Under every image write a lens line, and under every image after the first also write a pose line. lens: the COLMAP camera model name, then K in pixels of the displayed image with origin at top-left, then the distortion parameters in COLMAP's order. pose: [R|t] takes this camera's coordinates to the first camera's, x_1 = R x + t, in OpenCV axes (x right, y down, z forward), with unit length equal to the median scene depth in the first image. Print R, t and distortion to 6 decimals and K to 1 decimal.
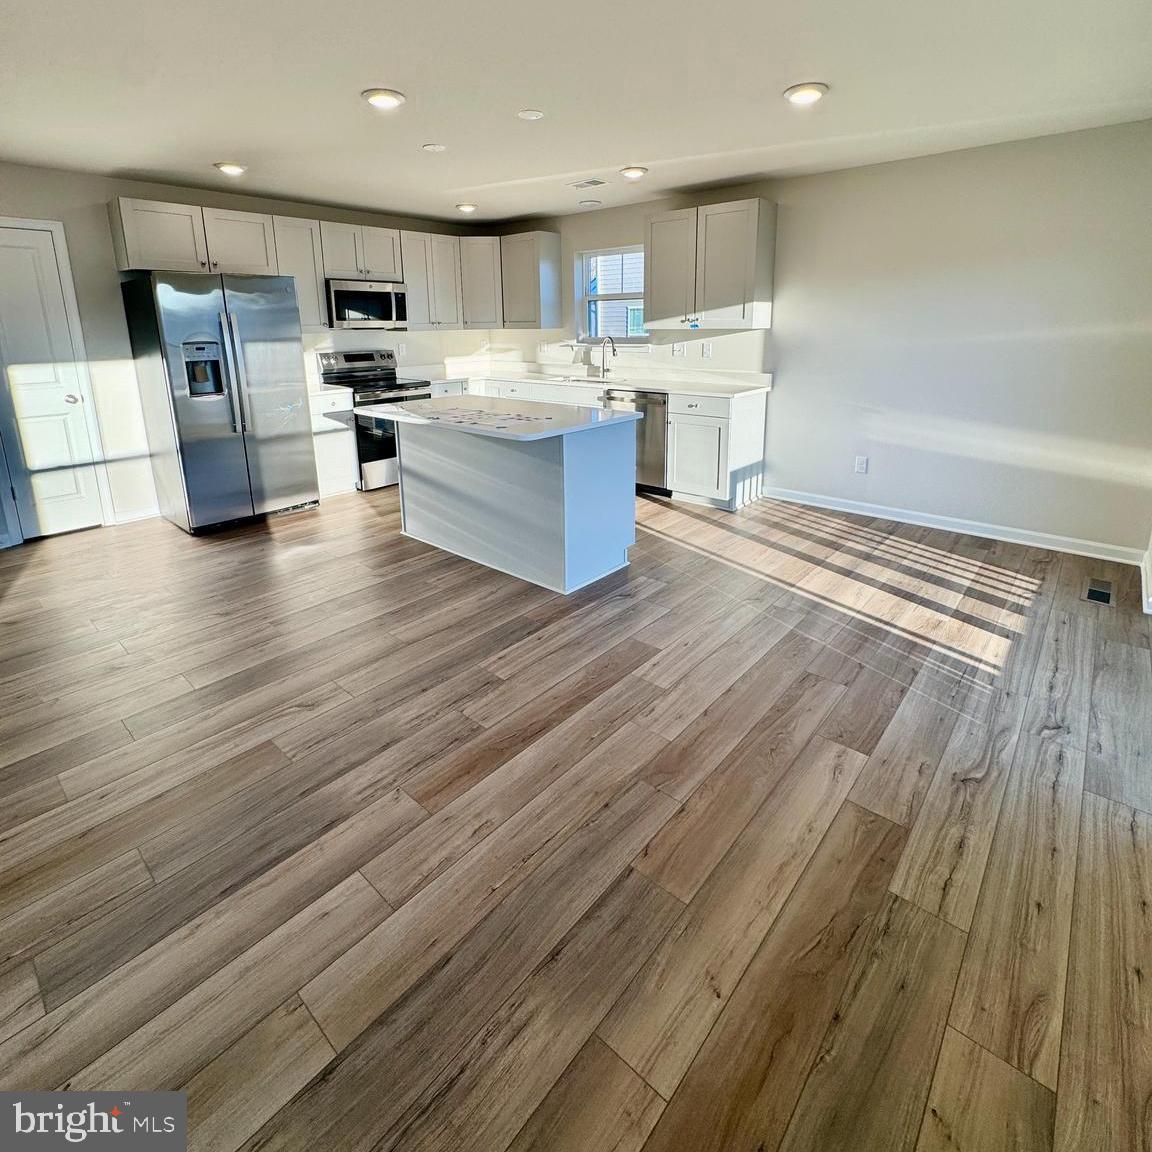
lens RADIAL K [[609.6, 0, 575.5], [0, 609.6, 455.0], [0, 0, 1]] dist [-0.003232, -0.000596]
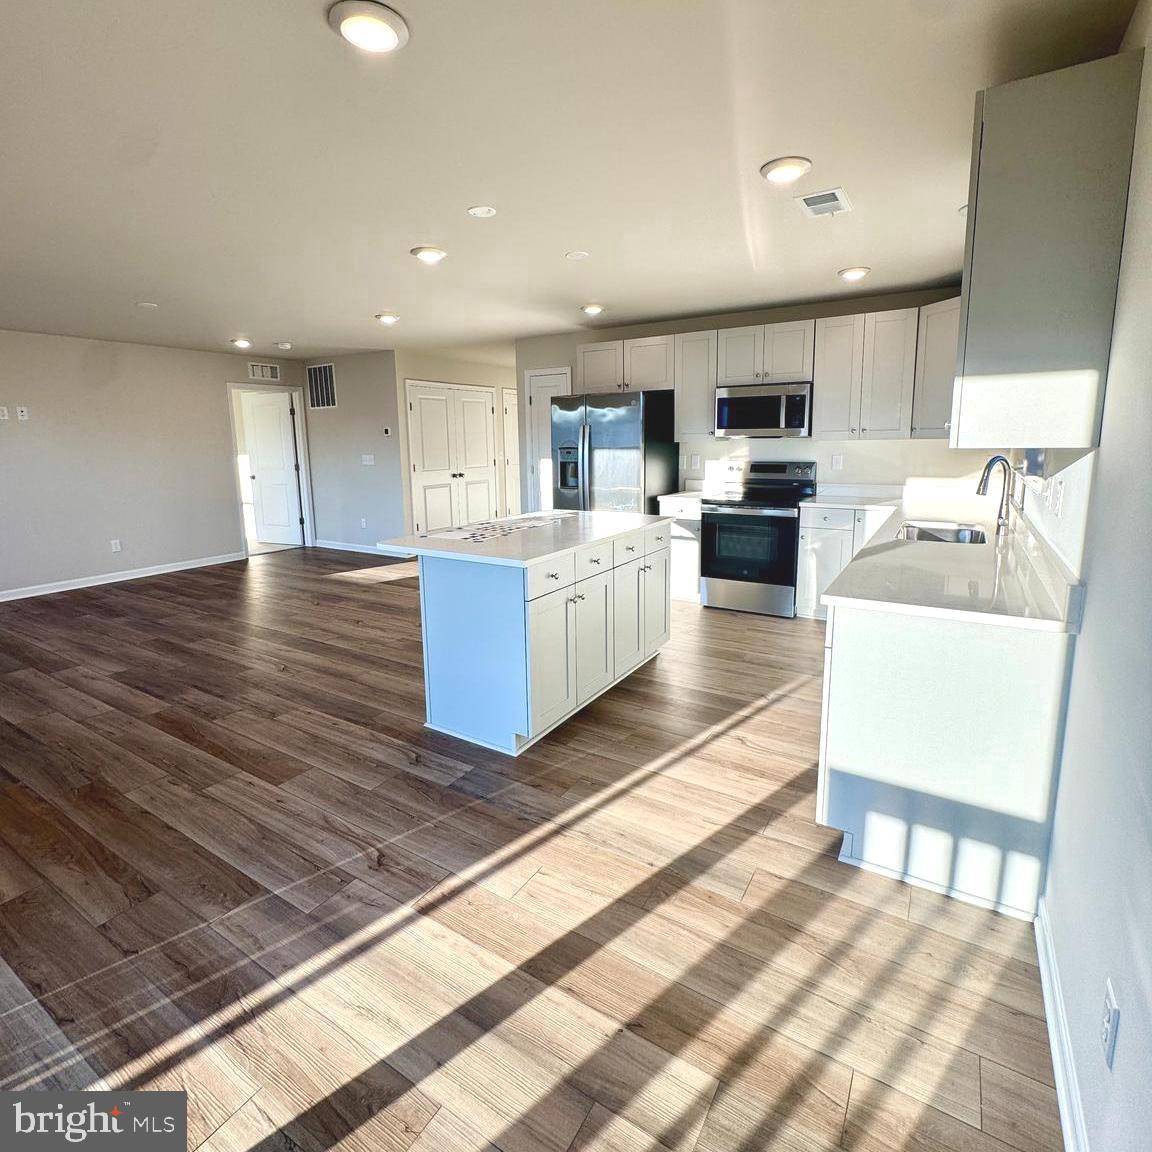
lens RADIAL K [[611.8, 0, 576.6], [0, 611.8, 534.8], [0, 0, 1]] dist [-0.002333, 0.000327]
pose [[0.160943, 0.163301, -0.973360, 0.607776], [-0.196497, 0.971775, 0.130545, -0.152924], [0.967205, 0.170252, 0.188488, 0.685739]]
